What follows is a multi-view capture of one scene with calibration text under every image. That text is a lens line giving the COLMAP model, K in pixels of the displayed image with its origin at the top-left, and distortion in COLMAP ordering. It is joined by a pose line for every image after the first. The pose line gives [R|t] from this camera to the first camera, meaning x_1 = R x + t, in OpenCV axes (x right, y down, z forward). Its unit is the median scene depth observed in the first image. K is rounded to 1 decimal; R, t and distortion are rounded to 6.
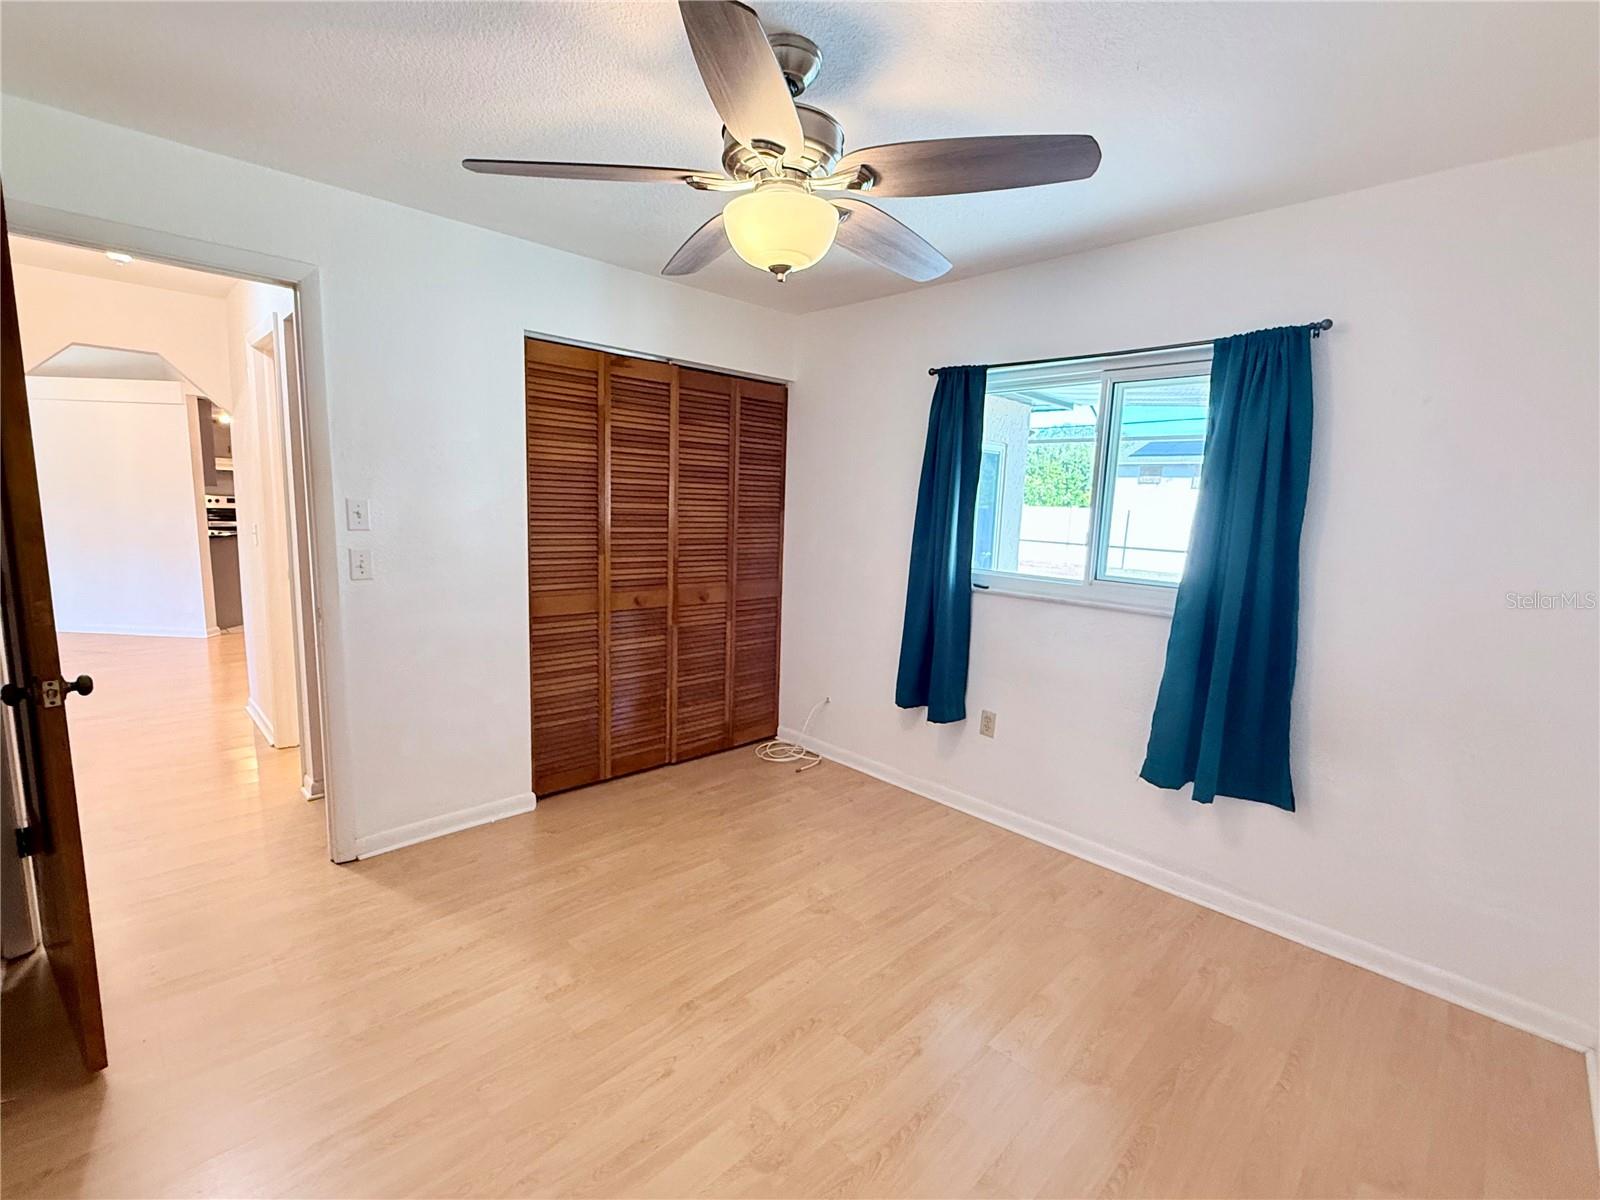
lens RADIAL K [[707.7, 0, 784.7], [0, 707.7, 597.6], [0, 0, 1]] dist [0.001608, 0.000159]
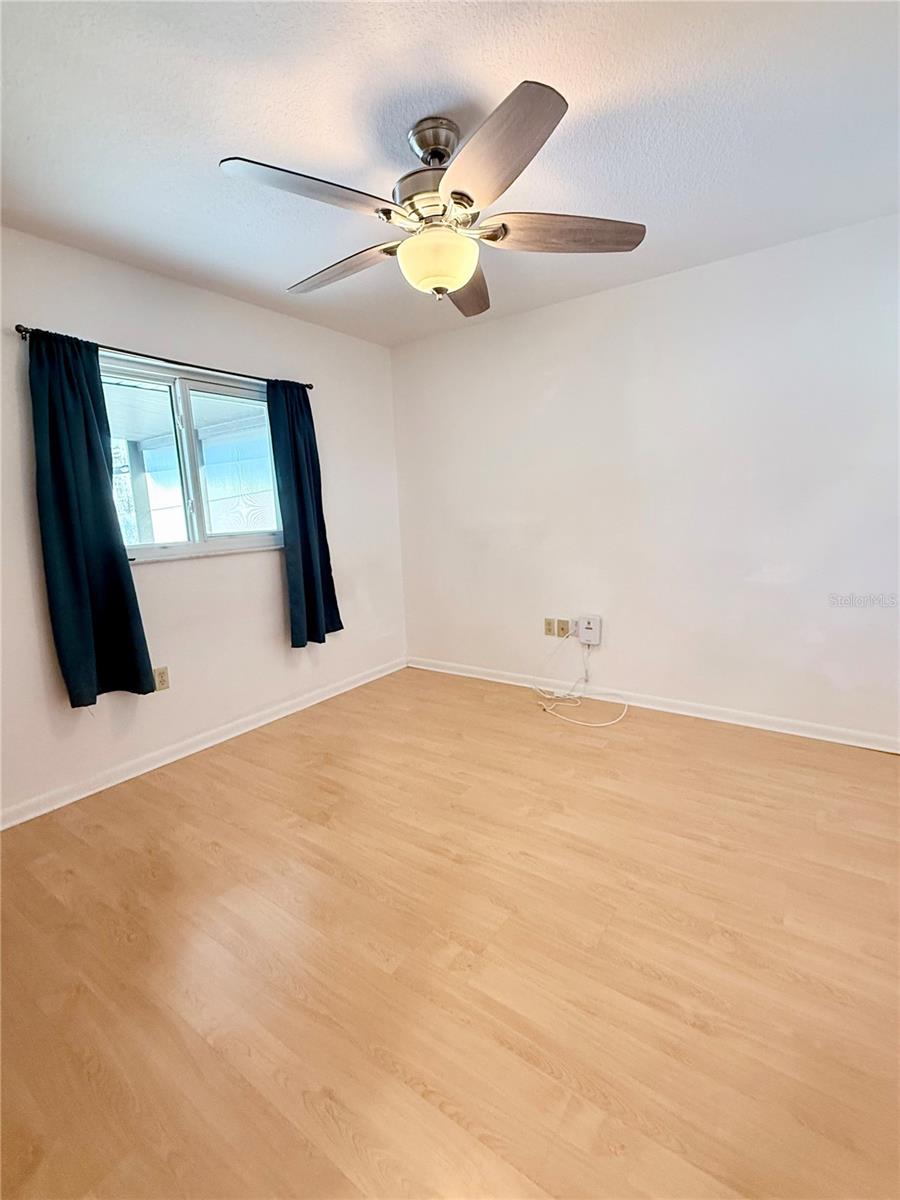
lens RADIAL K [[530.8, 0, 450.0], [0, 530.8, 600.0], [0, 0, 1]] dist [0.001608, 0.000159]
pose [[-0.179935, -0.196198, 0.963914, -0.778761], [0.170068, 0.958946, 0.226934, -0.075177], [-0.968865, 0.204765, -0.139181, 0.850380]]
